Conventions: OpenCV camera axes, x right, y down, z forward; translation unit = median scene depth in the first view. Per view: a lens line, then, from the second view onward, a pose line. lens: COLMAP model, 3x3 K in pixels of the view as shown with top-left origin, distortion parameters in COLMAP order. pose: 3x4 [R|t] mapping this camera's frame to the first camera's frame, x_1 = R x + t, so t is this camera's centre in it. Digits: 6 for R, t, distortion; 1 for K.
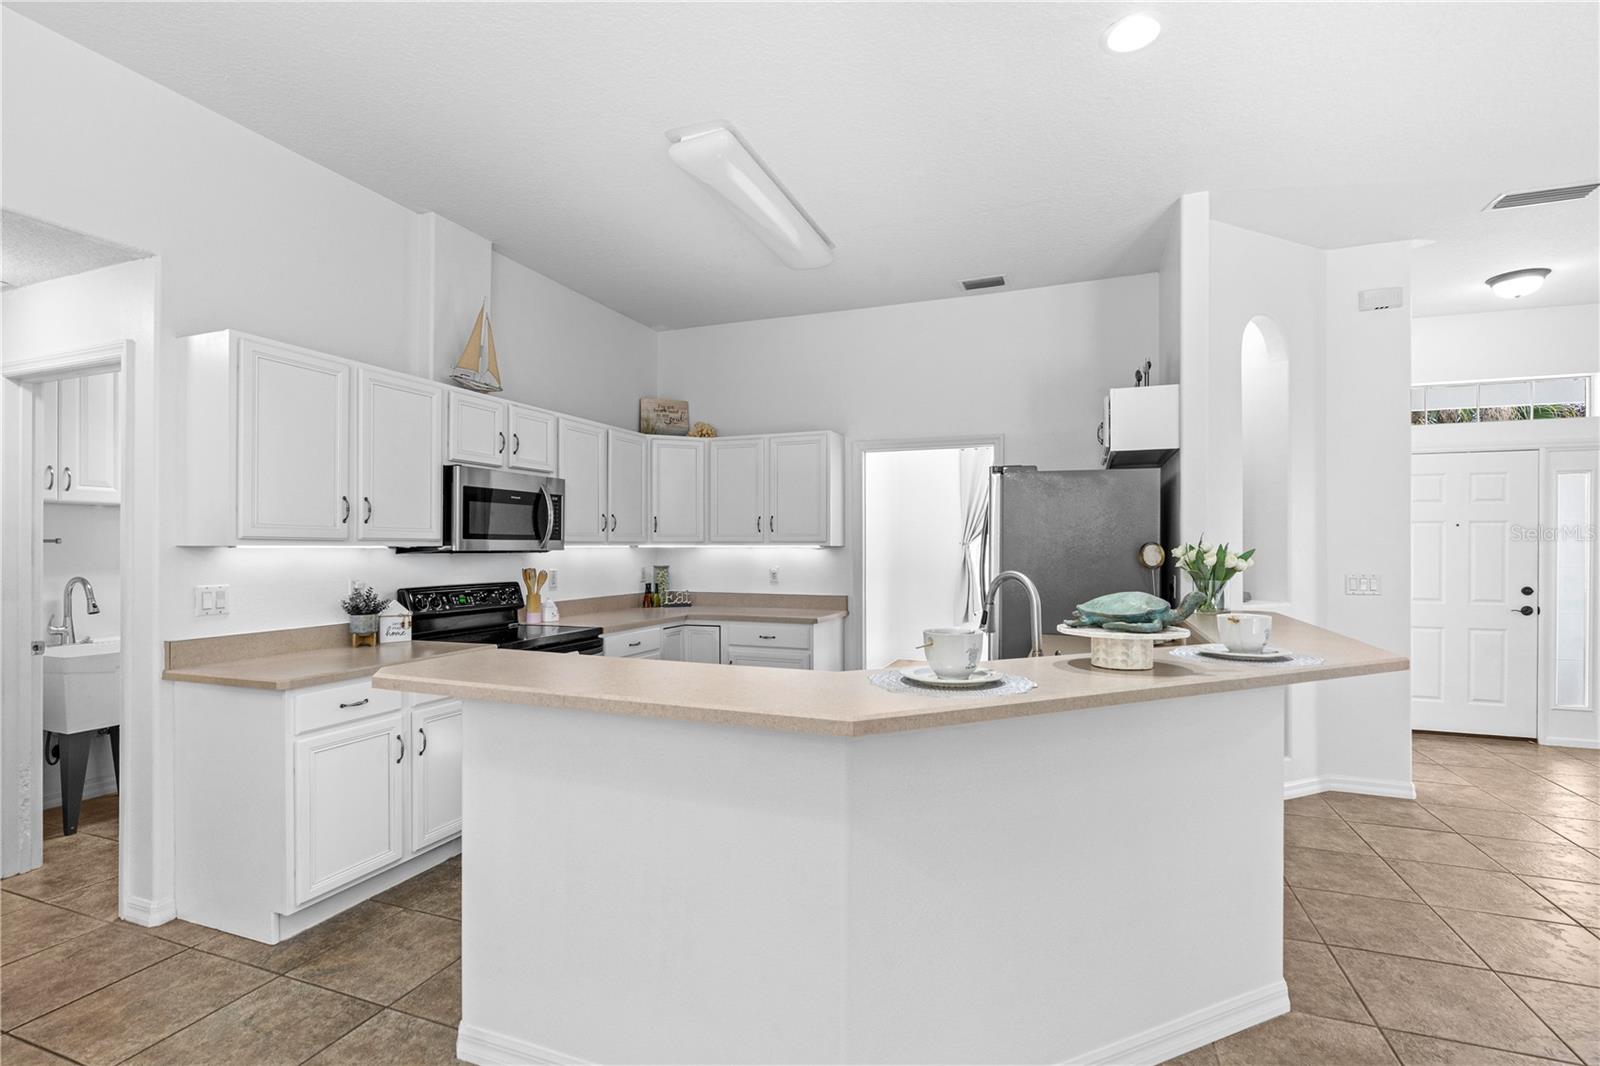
lens RADIAL K [[743.6, 0, 795.9], [0, 743.6, 538.0], [0, 0, 1]] dist [-0.004126, -0.000430]
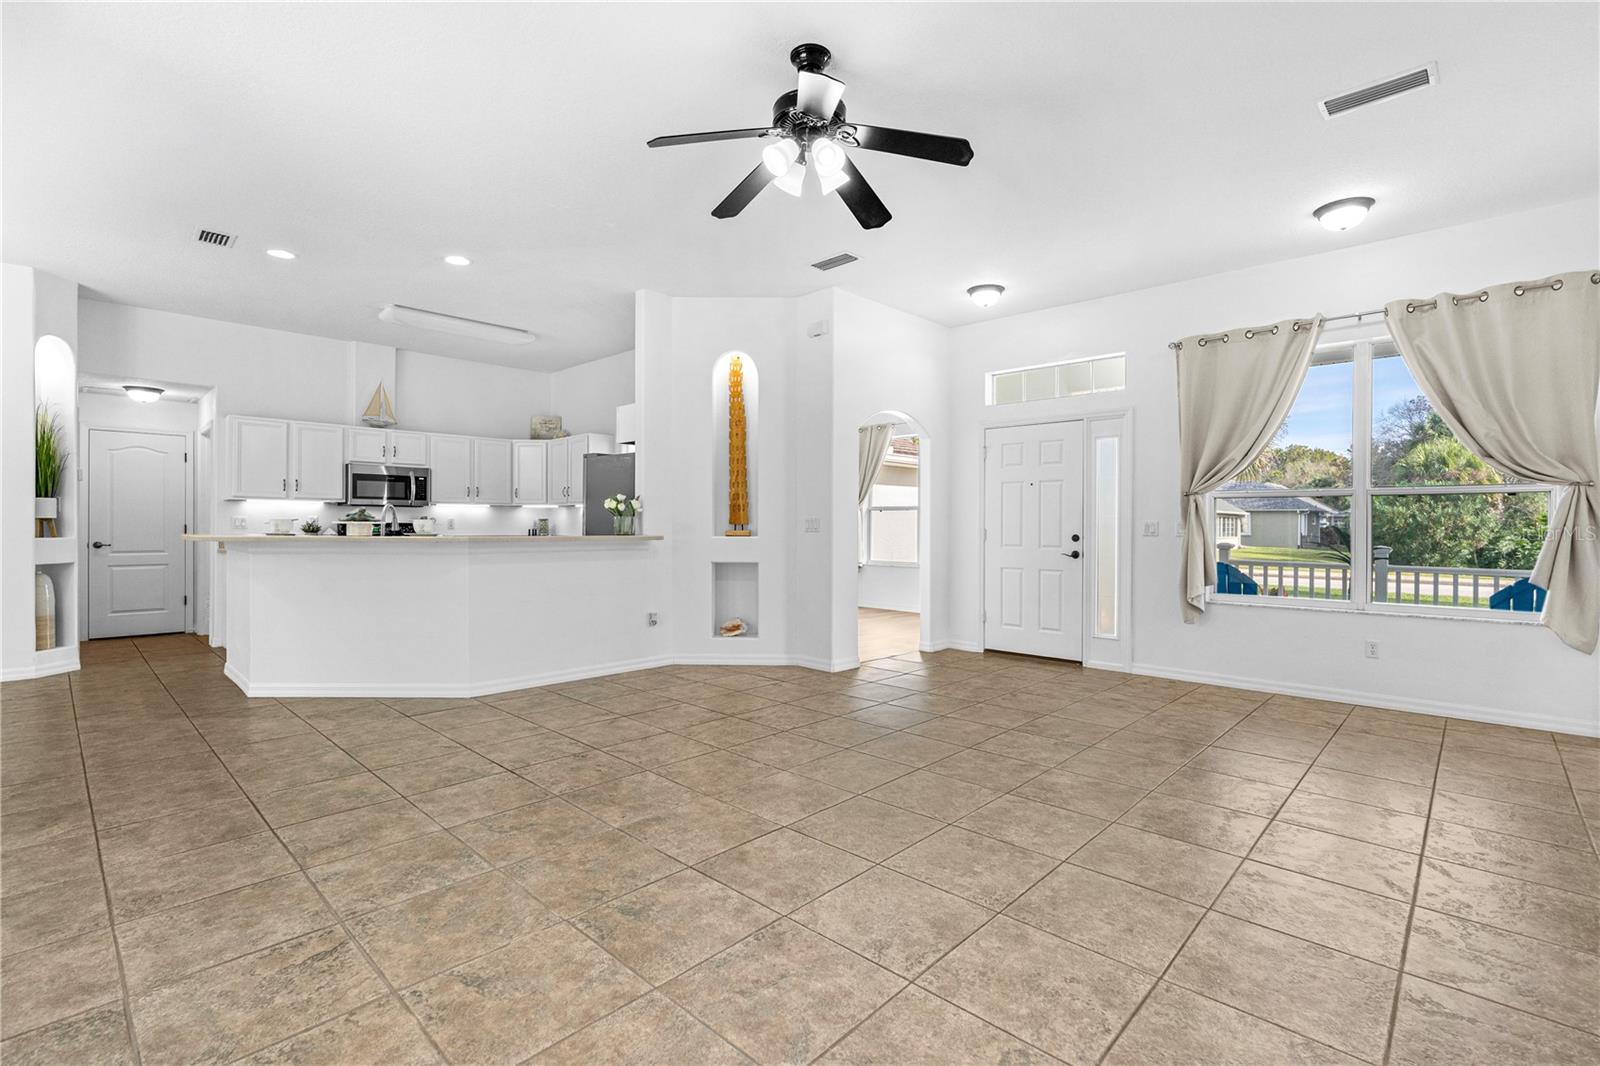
lens RADIAL K [[743.6, 0, 815.4], [0, 743.6, 527.4], [0, 0, 1]] dist [-0.004126, -0.000430]
pose [[0.914229, 0.004758, -0.405170, 1.359889], [0.000535, 0.999916, 0.012949, 0.047762], [0.405198, -0.012055, 0.914150, -0.332615]]
